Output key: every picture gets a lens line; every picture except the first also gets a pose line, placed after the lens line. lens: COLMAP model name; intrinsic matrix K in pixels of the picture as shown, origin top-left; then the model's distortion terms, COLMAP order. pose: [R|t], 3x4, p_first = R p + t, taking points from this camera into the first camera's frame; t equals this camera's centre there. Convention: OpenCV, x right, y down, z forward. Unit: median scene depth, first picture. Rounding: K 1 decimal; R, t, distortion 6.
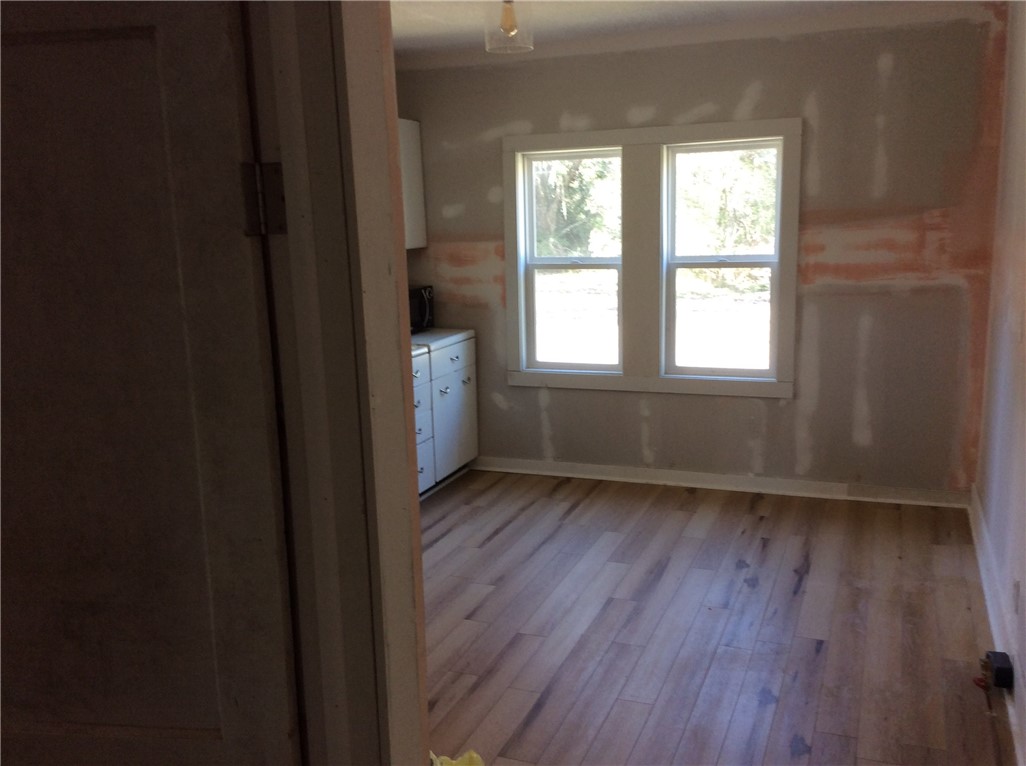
lens RADIAL K [[933.5, 0, 491.1], [0, 933.5, 387.8], [0, 0, 1]] dist [0.058654, -0.008826]
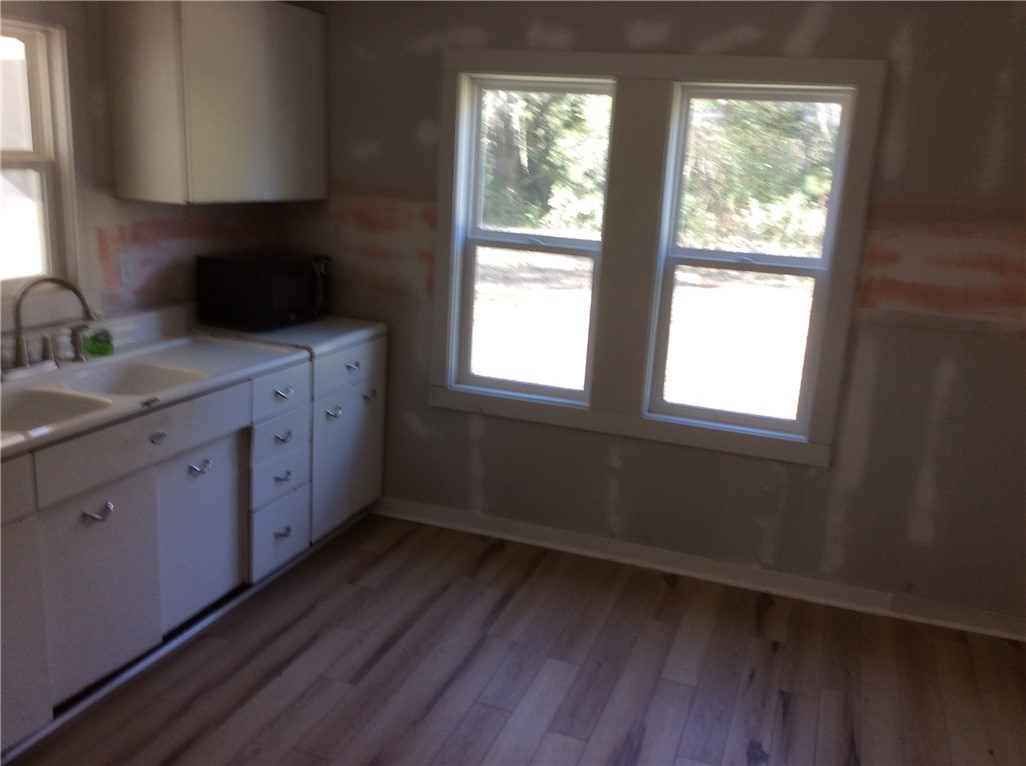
lens RADIAL K [[929.0, 0, 513.0], [0, 929.0, 383.0], [0, 0, 1]] dist [0.108581, -0.182109]
pose [[0.994089, 0.072208, 0.081073, 0.026597], [-0.076433, 0.995806, 0.050280, -0.067700], [-0.077102, -0.056180, 0.995439, 0.320518]]
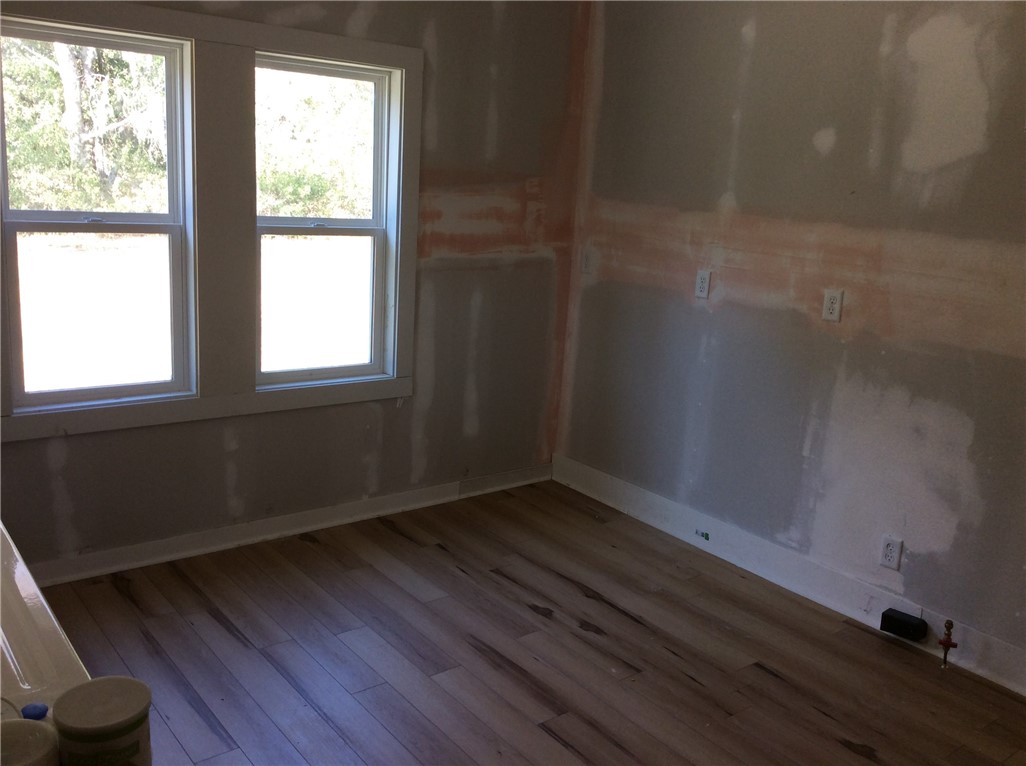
lens RADIAL K [[958.9, 0, 513.0], [0, 958.9, 383.0], [0, 0, 1]] dist [0.091787, -0.004727]
pose [[0.465346, -0.138082, 0.874292, -0.370944], [0.082254, 0.990229, 0.112612, -0.086406], [-0.881299, 0.019511, 0.472157, 0.511639]]
